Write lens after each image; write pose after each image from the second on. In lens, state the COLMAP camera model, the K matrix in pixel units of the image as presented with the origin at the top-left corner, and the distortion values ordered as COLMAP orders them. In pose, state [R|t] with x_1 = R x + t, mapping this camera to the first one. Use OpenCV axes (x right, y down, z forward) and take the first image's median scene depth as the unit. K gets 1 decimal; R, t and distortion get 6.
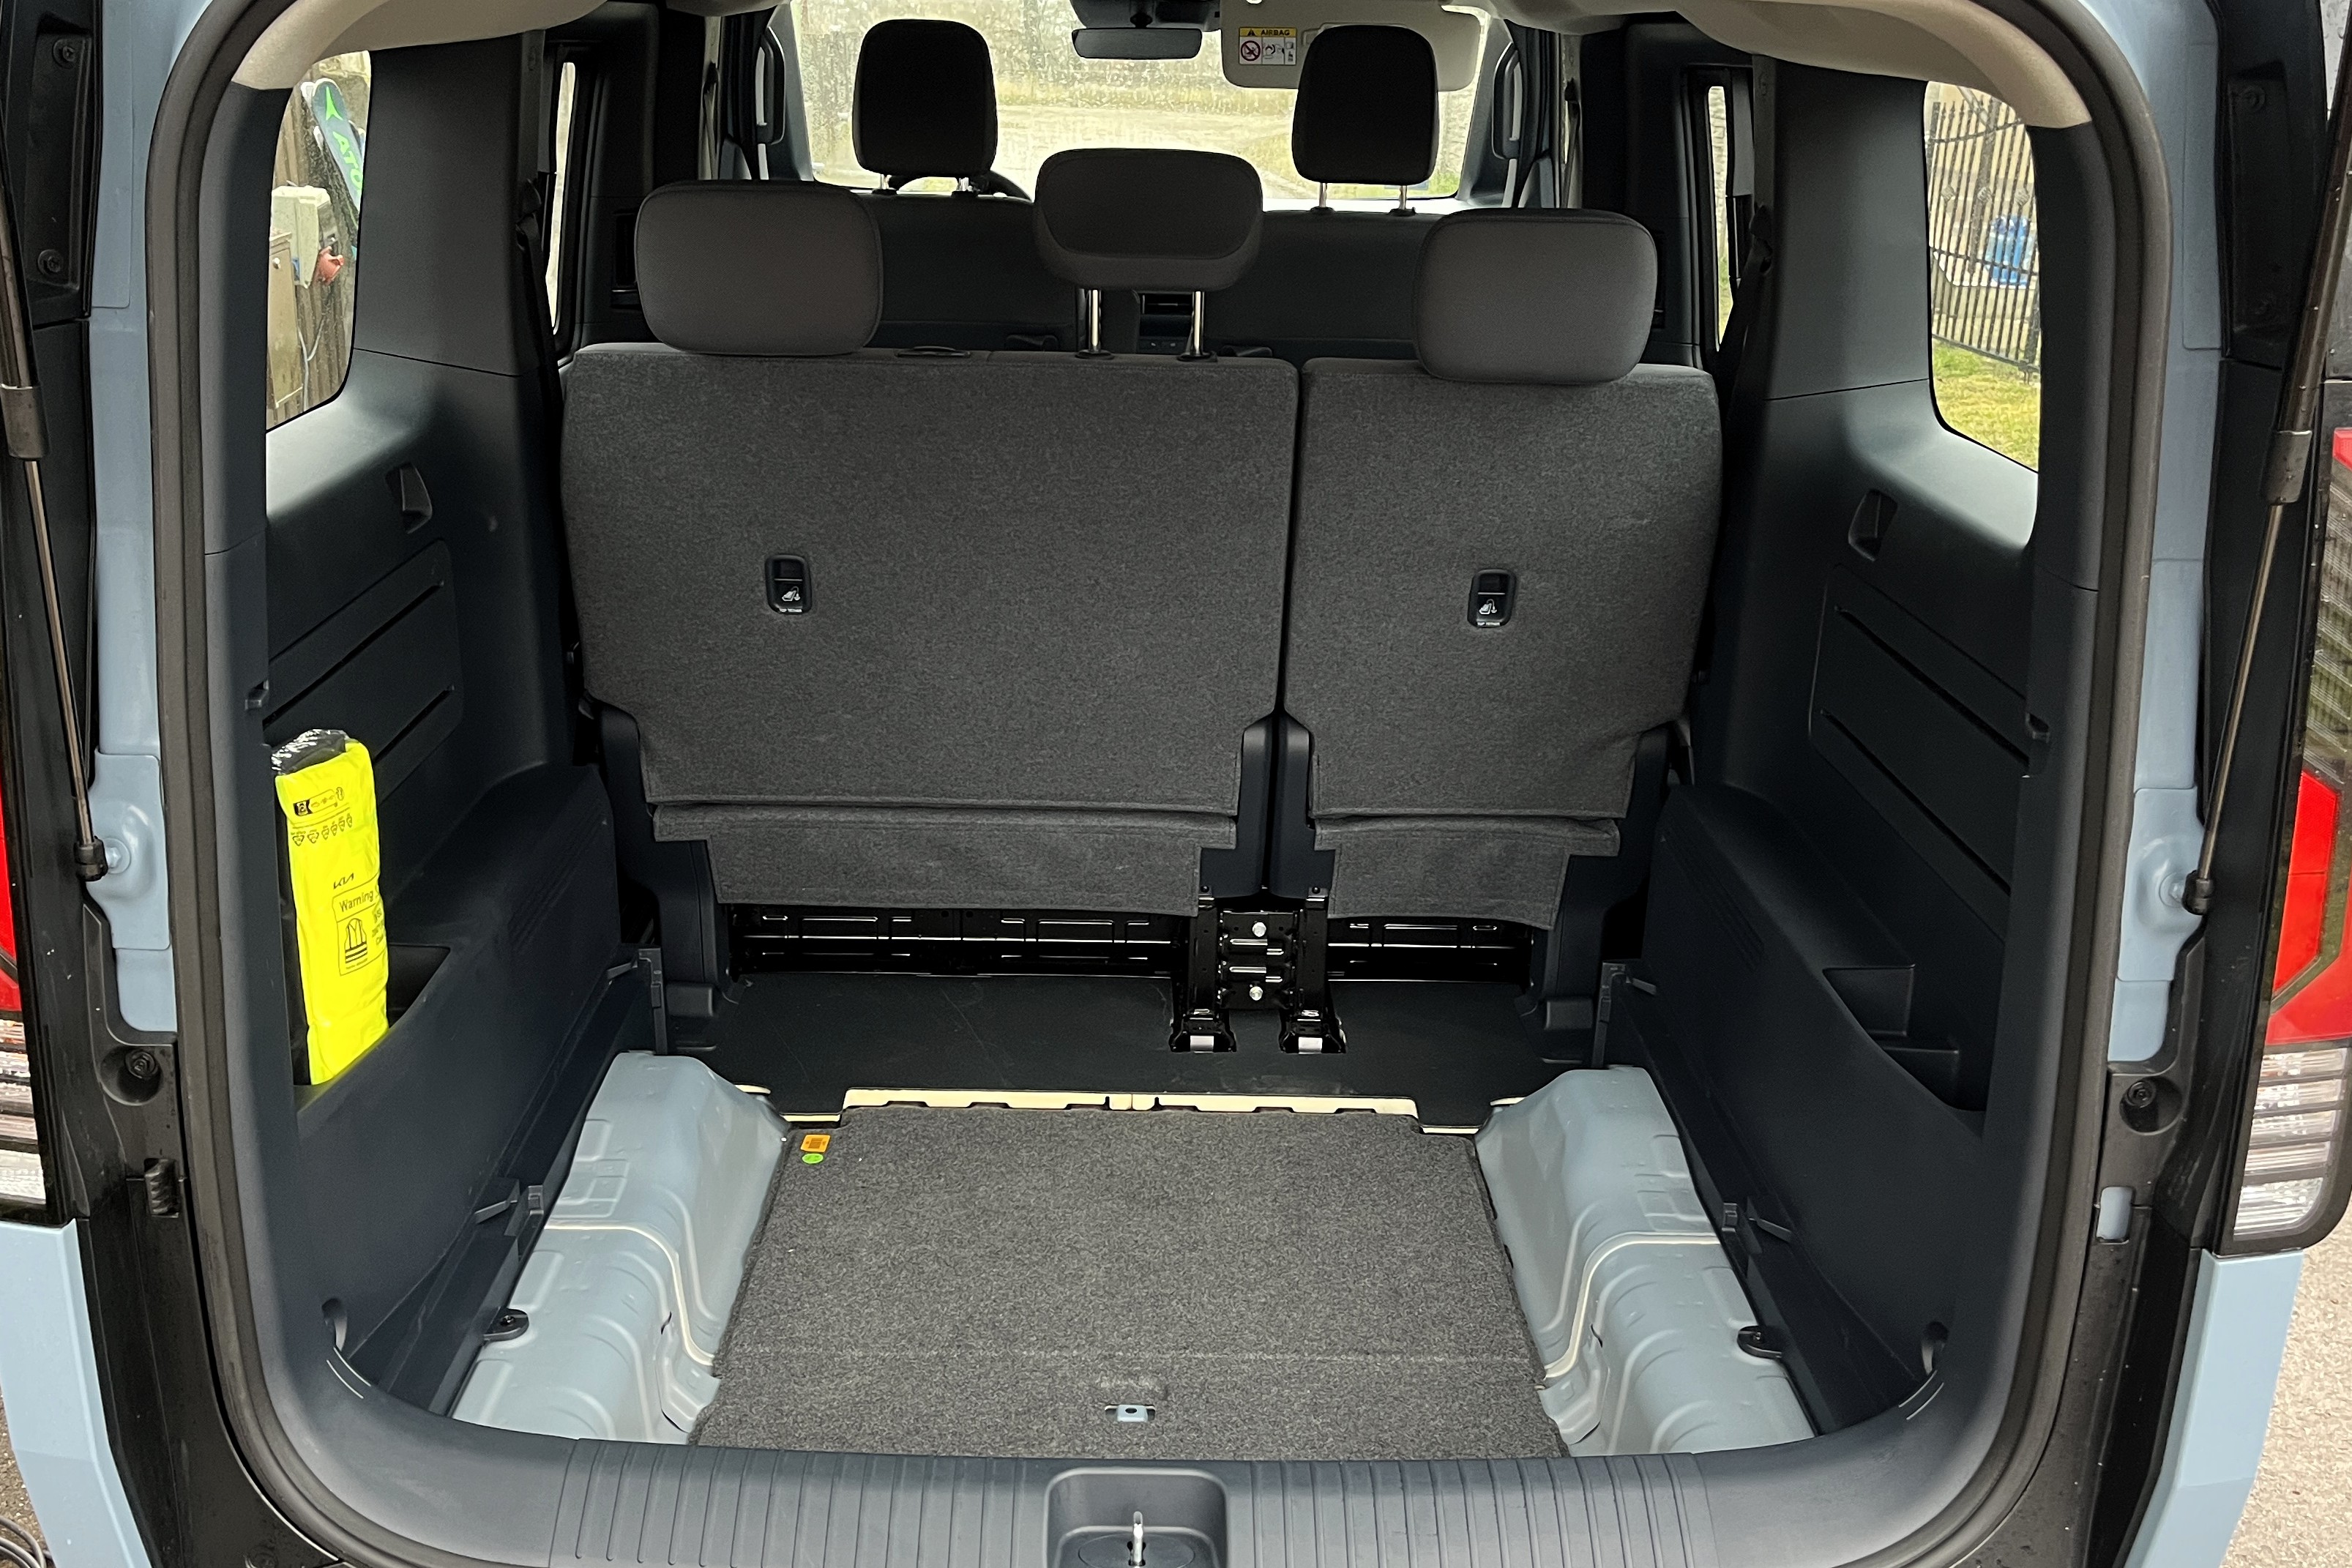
lens RADIAL K [[1945.0, 0, 1176.1], [0, 1945.0, 854.9], [0, 0, 1]] dist [0.092850, -0.165337]
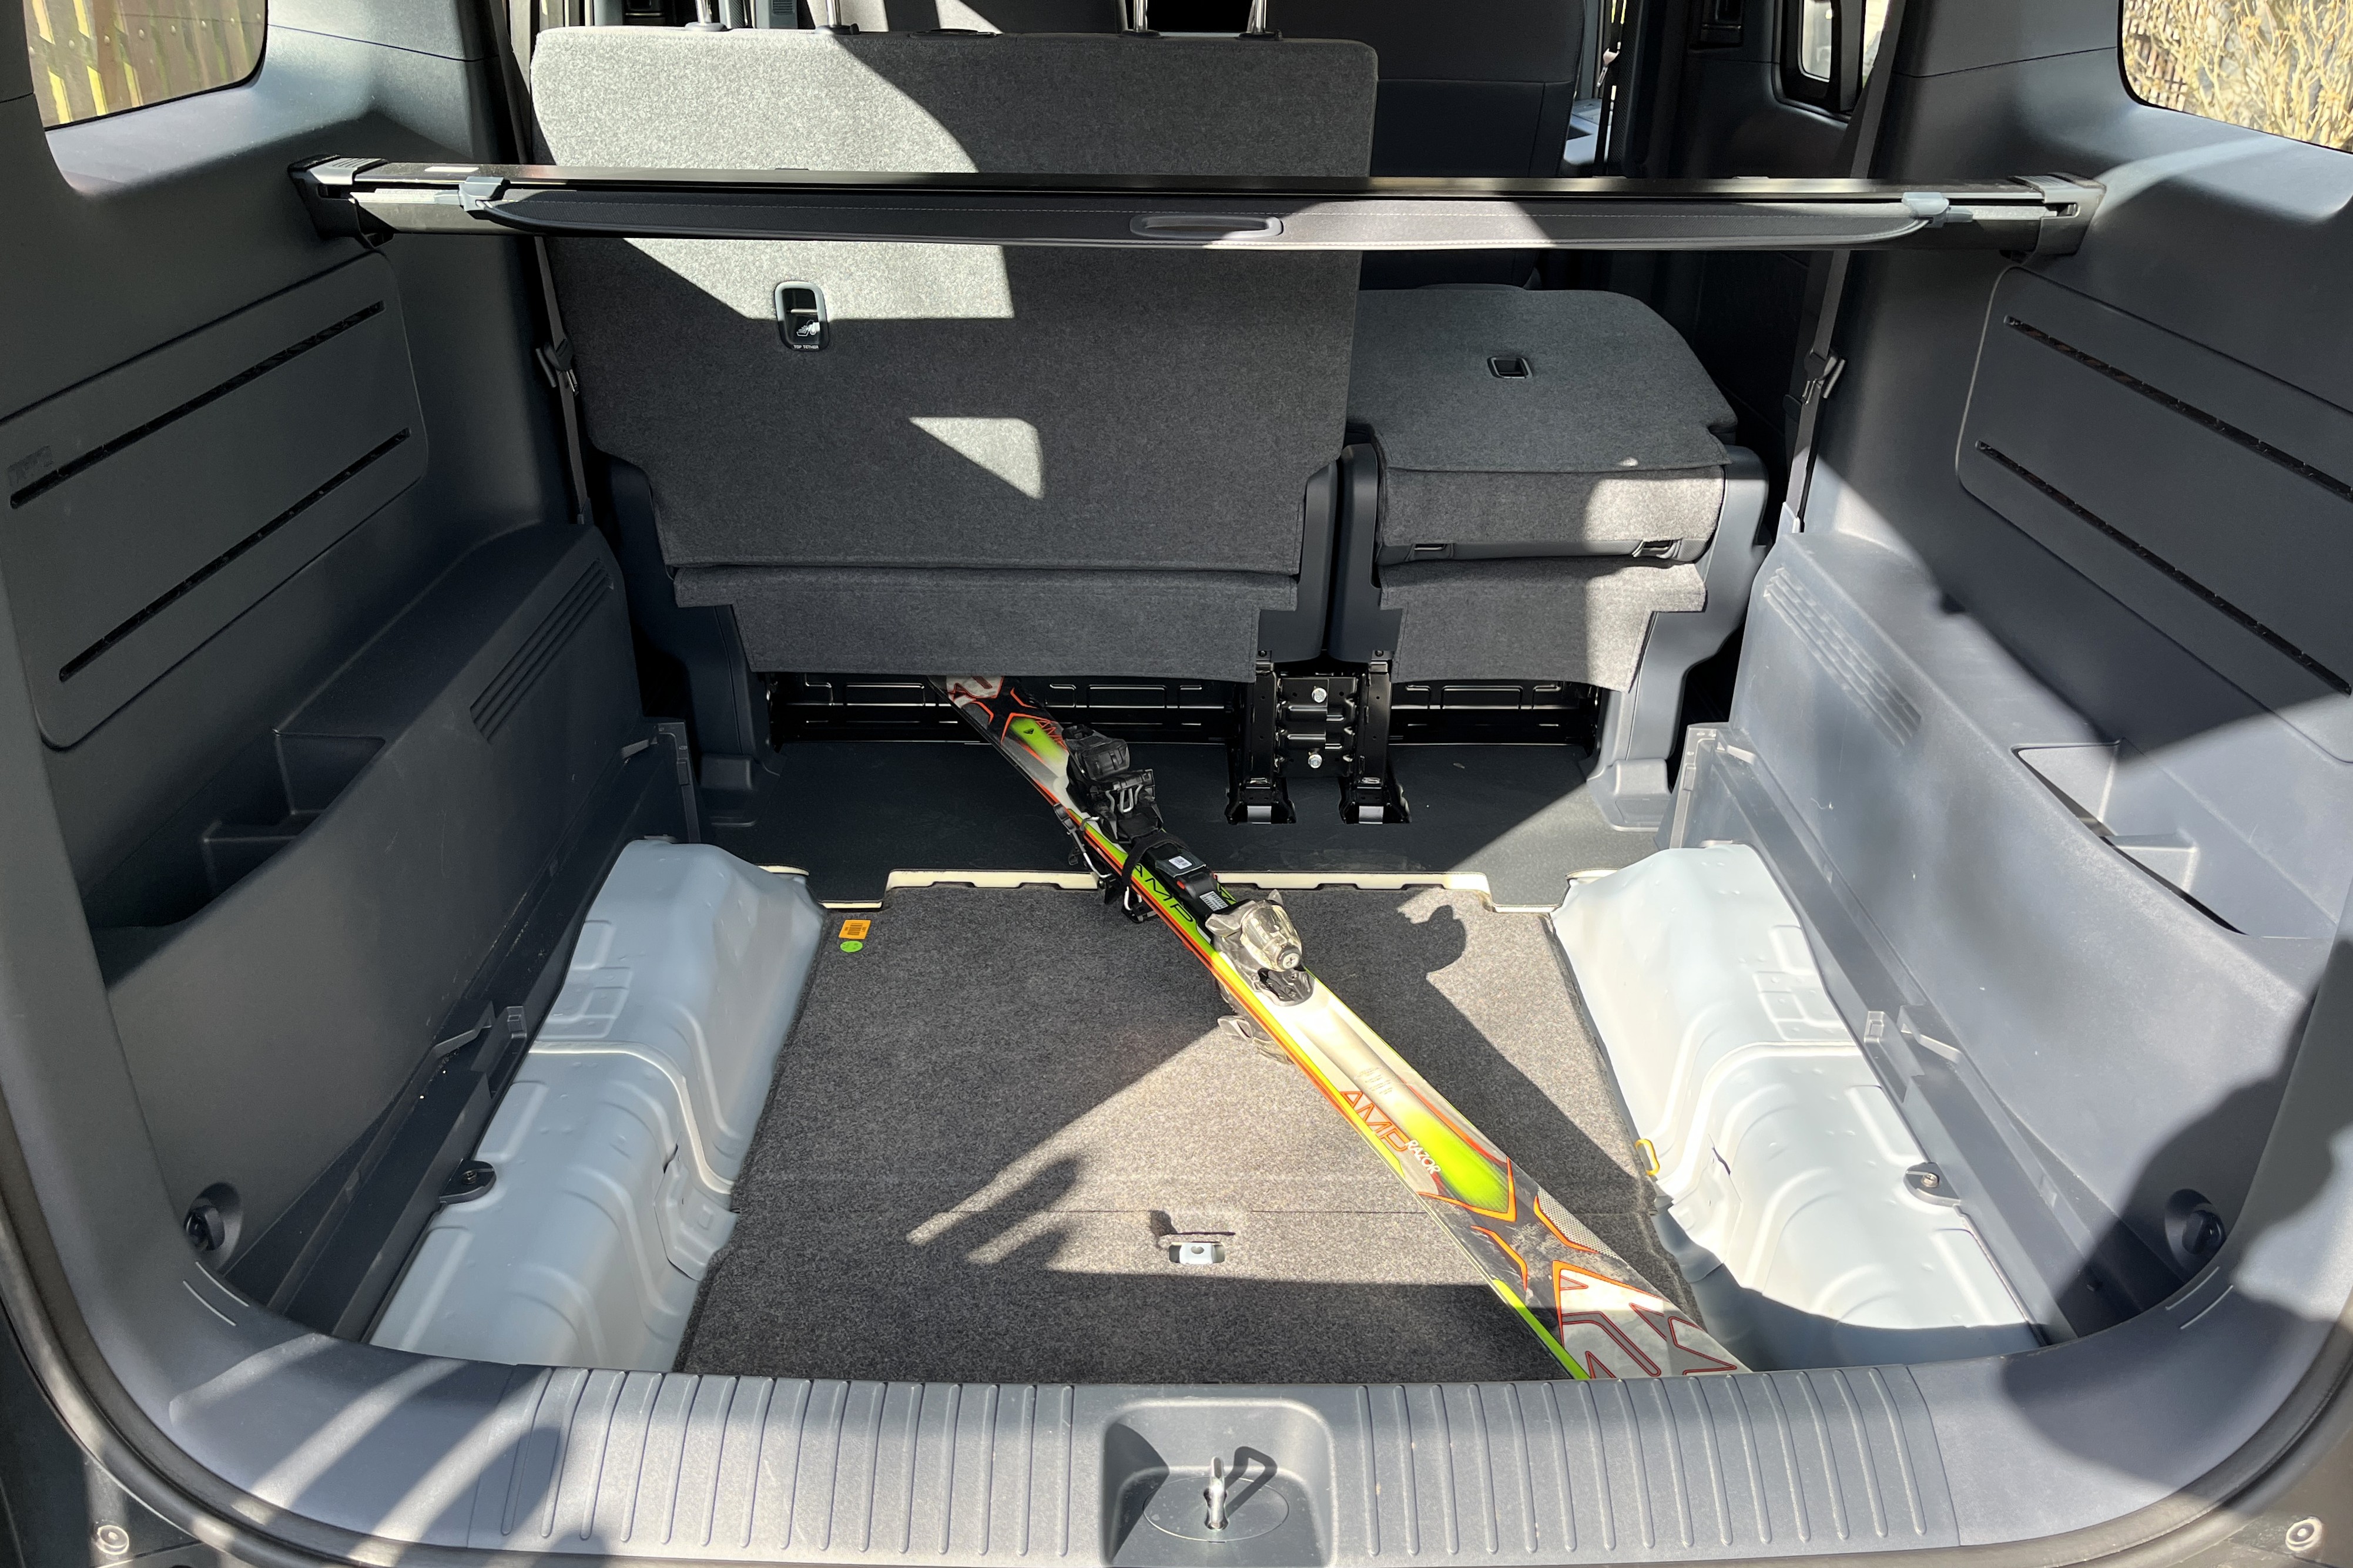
lens RADIAL K [[1945.6, 0, 1176.6], [0, 1945.6, 855.0], [0, 0, 1]] dist [0.092850, -0.165337]
pose [[0.999629, -0.006588, -0.026440, -0.005799], [0.009758, 0.992530, 0.121613, -0.001471], [0.025441, -0.121826, 0.992225, 0.103559]]
